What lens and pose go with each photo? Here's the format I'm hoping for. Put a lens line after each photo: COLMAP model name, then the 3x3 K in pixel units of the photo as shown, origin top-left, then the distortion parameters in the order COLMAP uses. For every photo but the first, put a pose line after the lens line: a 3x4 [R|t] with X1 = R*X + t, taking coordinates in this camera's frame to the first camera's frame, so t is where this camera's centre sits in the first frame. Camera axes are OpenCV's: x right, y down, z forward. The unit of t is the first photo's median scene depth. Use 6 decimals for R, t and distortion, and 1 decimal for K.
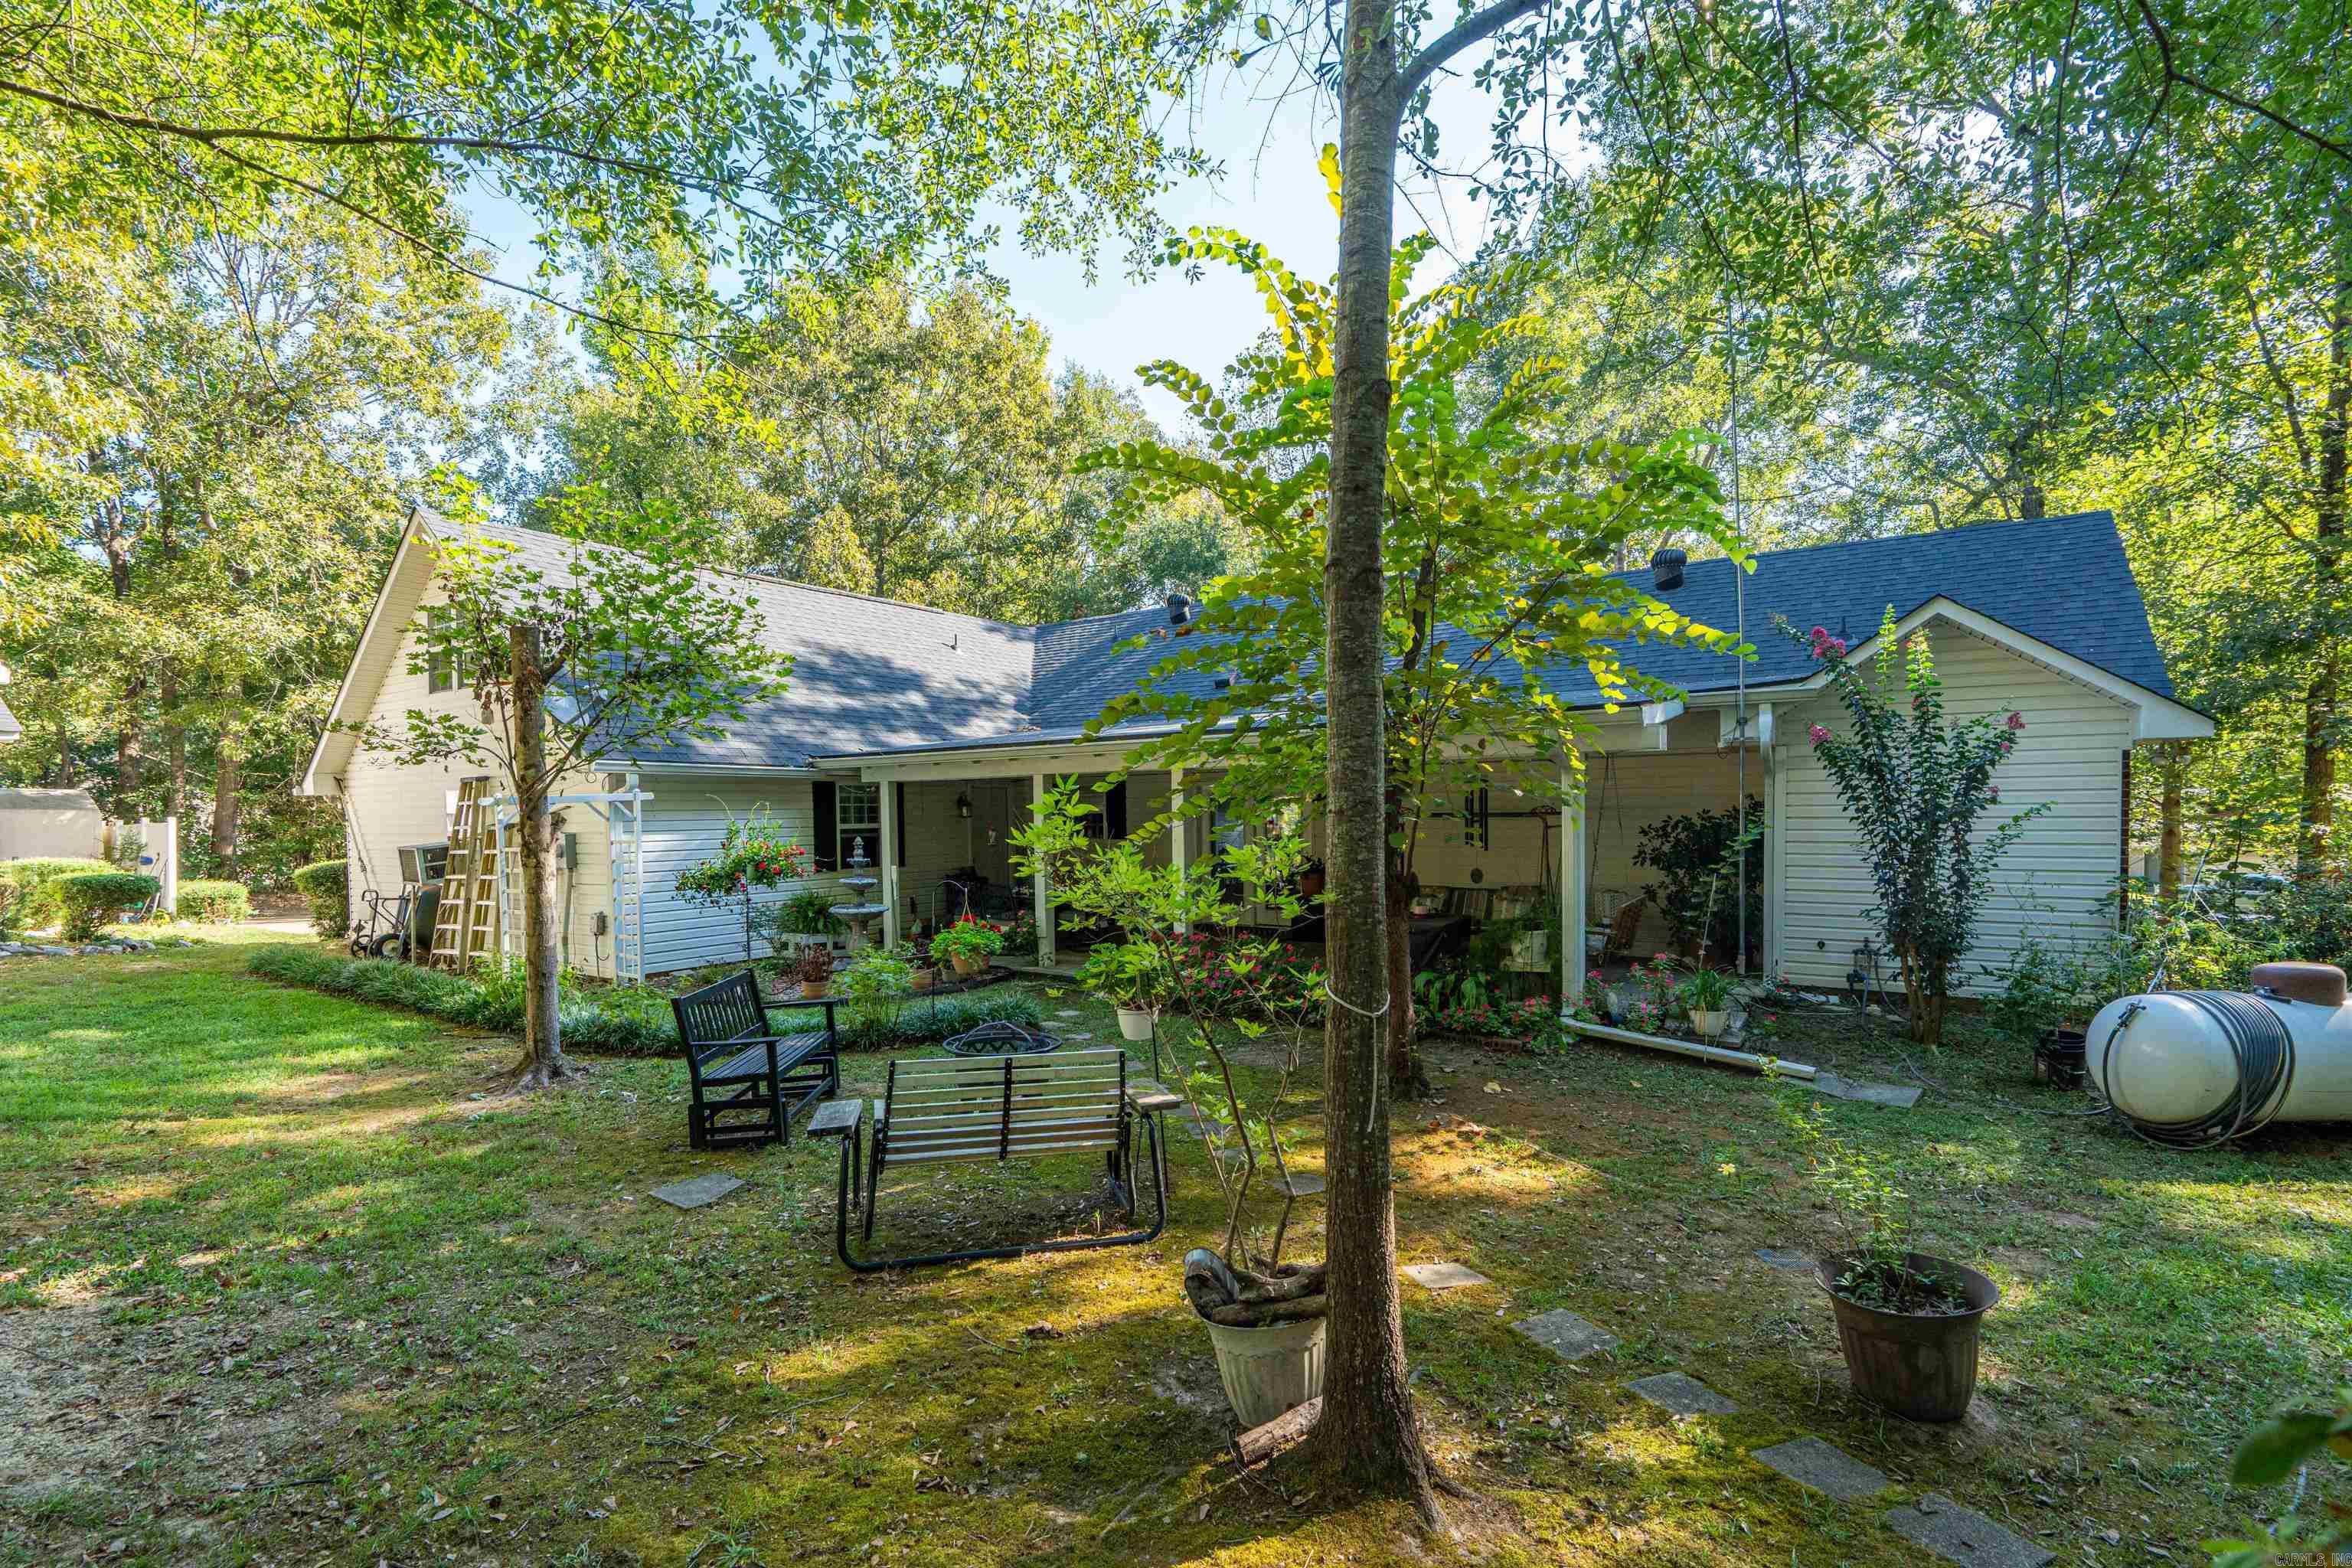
lens RADIAL K [[1089.4, 0, 1178.1], [0, 1089.4, 859.6], [0, 0, 1]] dist [0.004514, -0.001617]
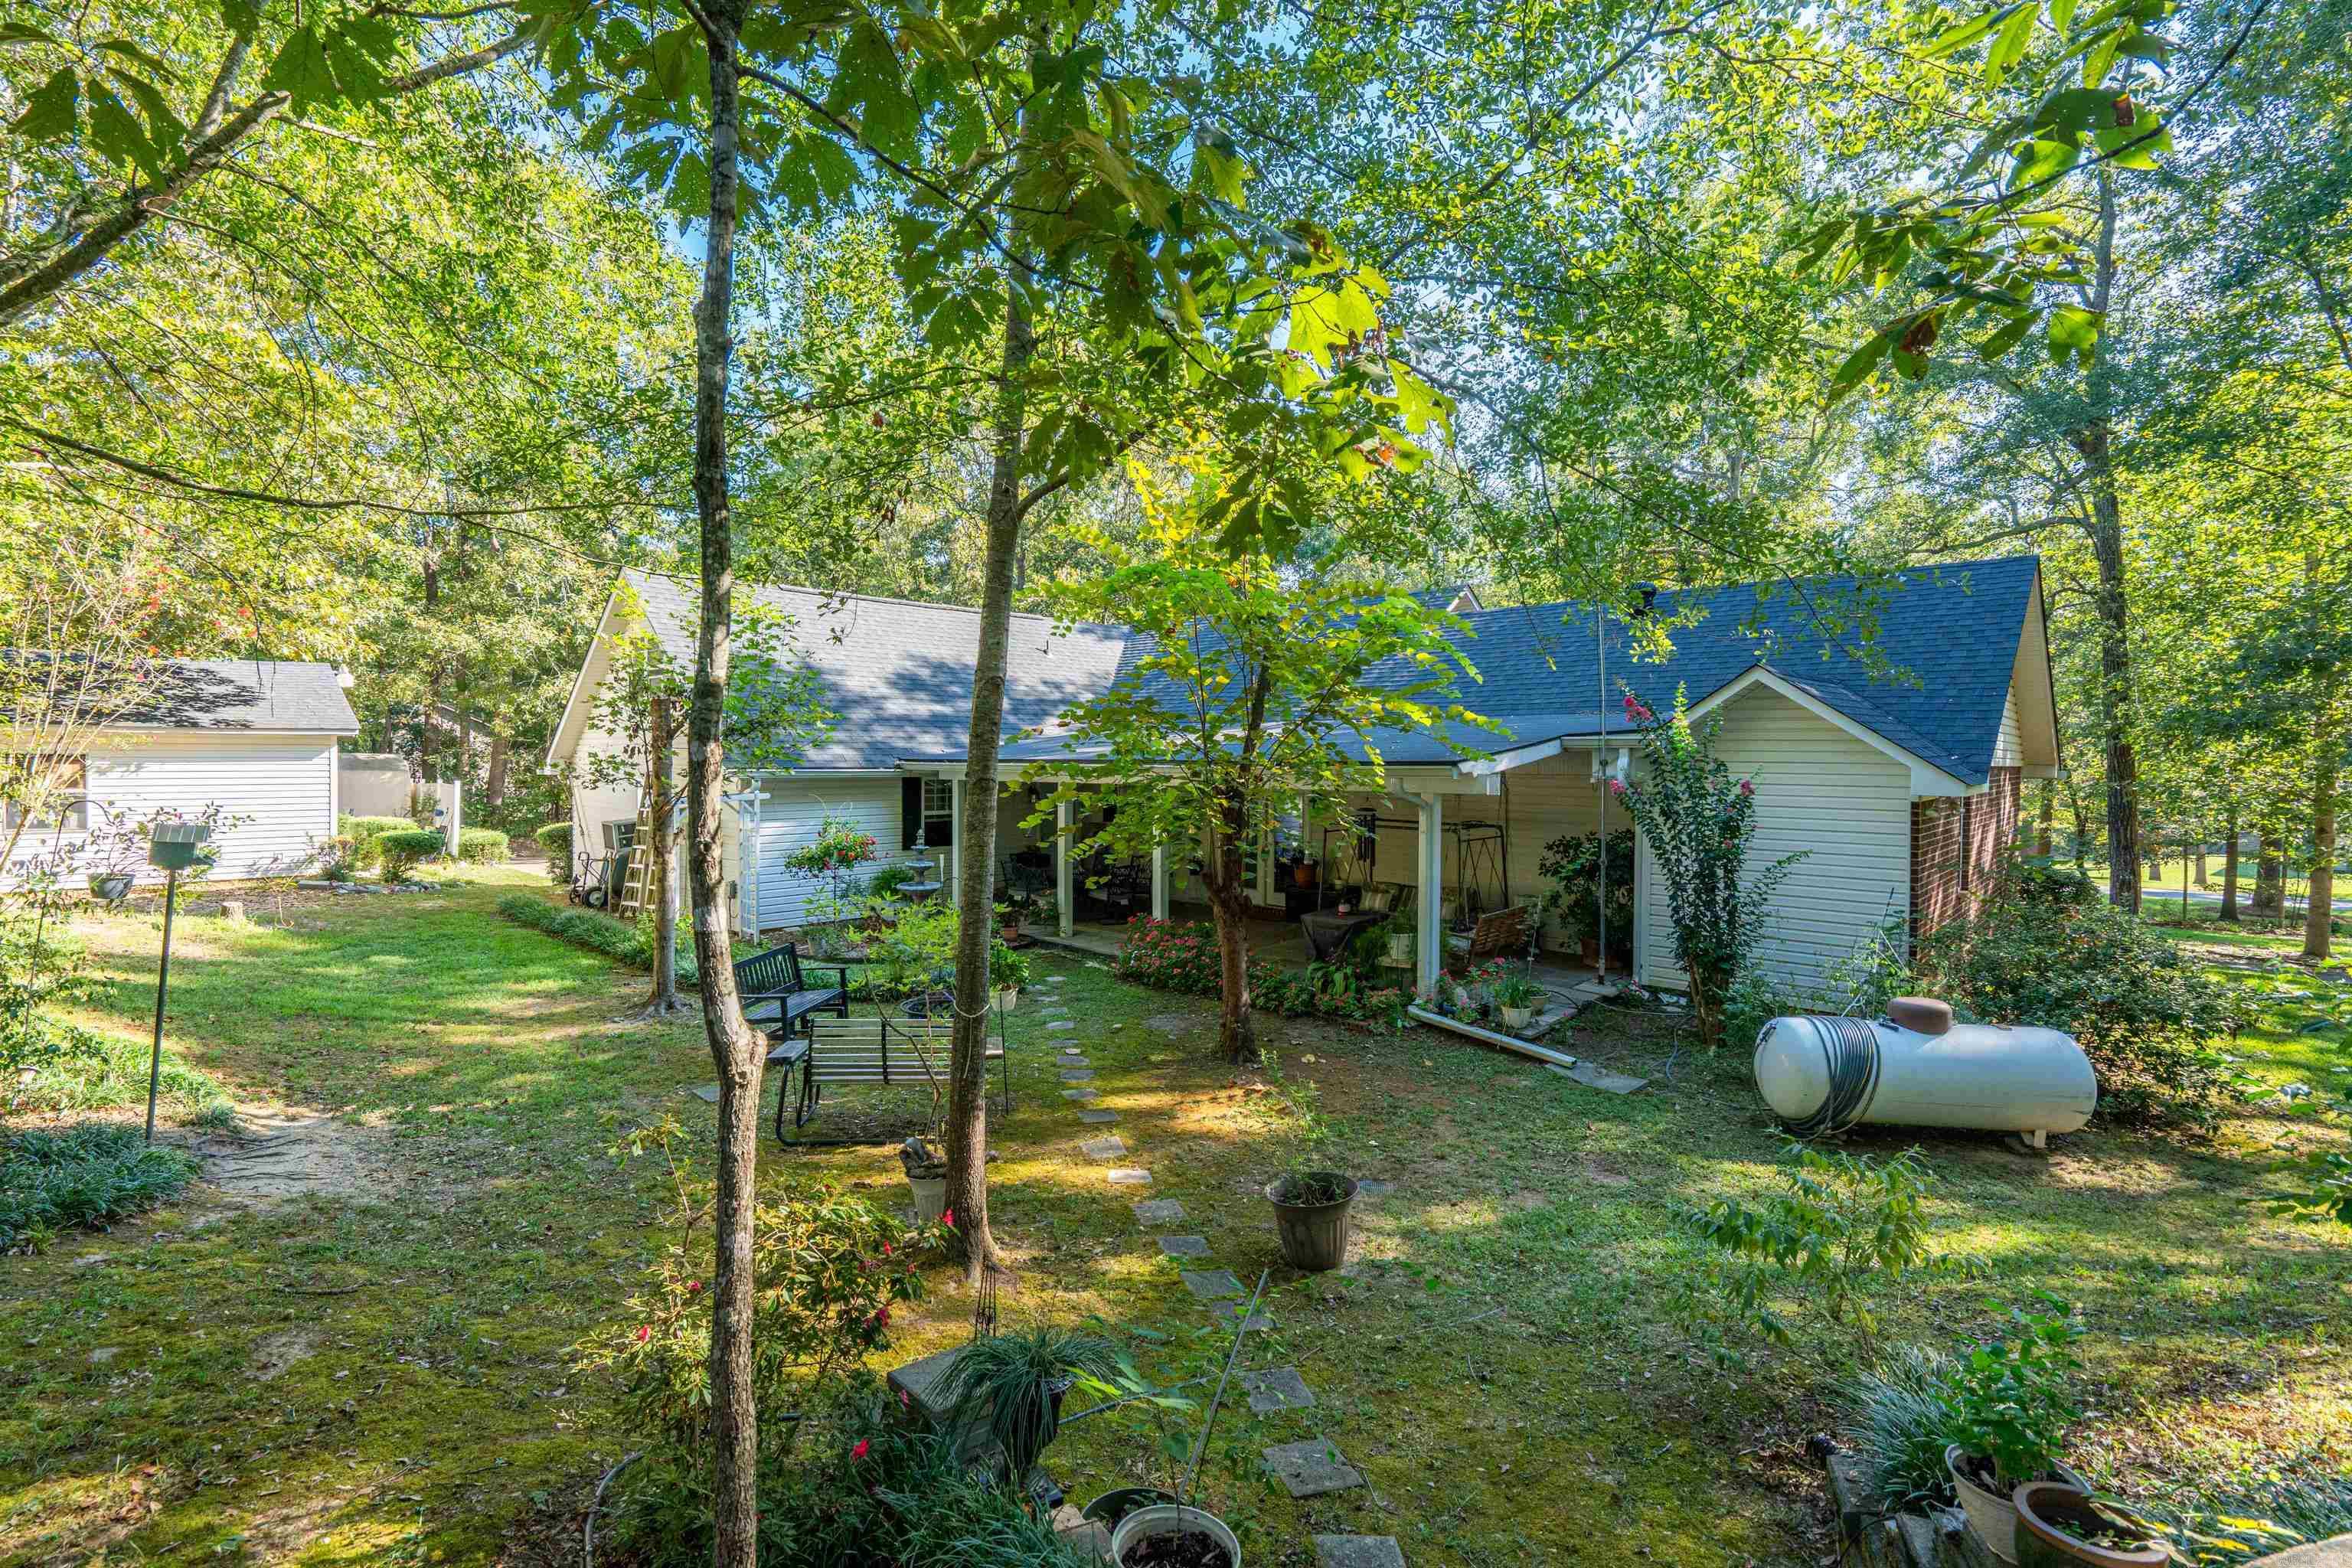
lens RADIAL K [[1098.8, 0, 1176.0], [0, 1098.8, 784.0], [0, 0, 1]] dist [-0.000750, 0.000120]
pose [[0.985132, 0.021555, -0.170442, 0.210229], [-0.024463, 0.999589, -0.014979, -0.059538], [0.170049, 0.018926, 0.985254, -0.206050]]
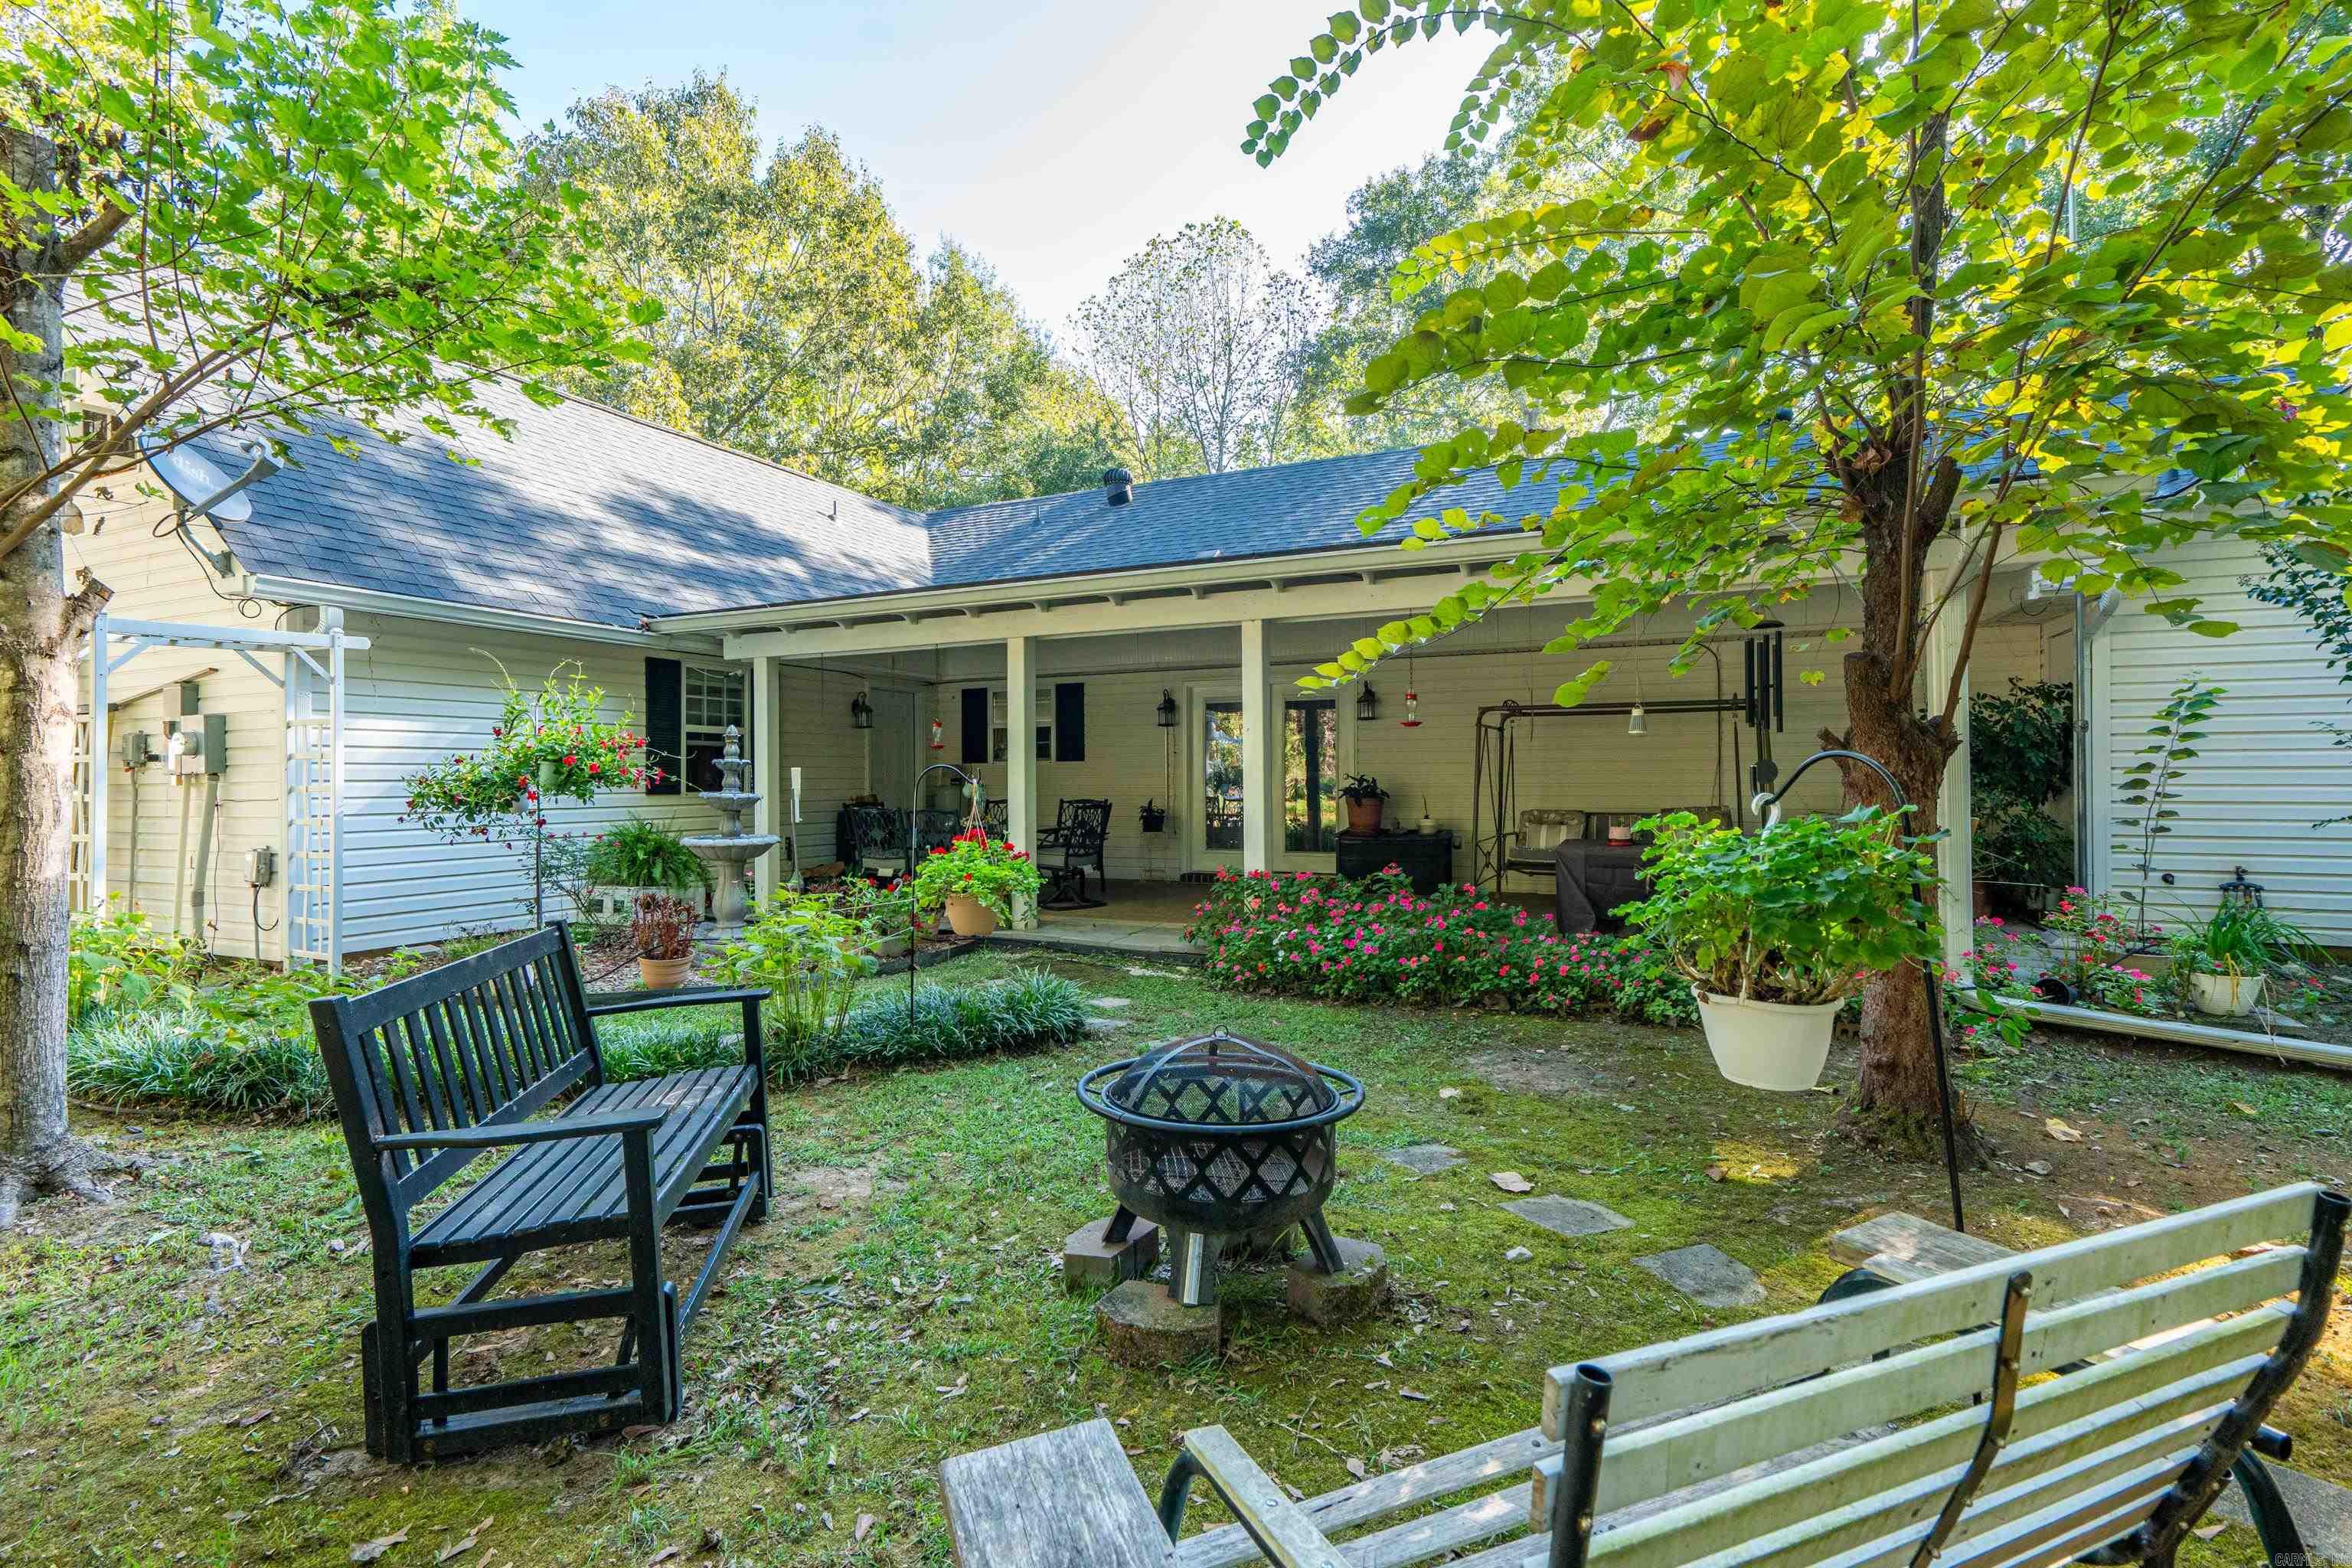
lens RADIAL K [[1098.8, 0, 1176.0], [0, 1098.8, 784.0], [0, 0, 1]] dist [-0.000750, 0.000120]
pose [[0.987494, 0.004606, 0.157586, -0.137825], [0.002719, 0.998927, -0.046237, 0.041220], [-0.157630, 0.046088, 0.986422, 0.332197]]
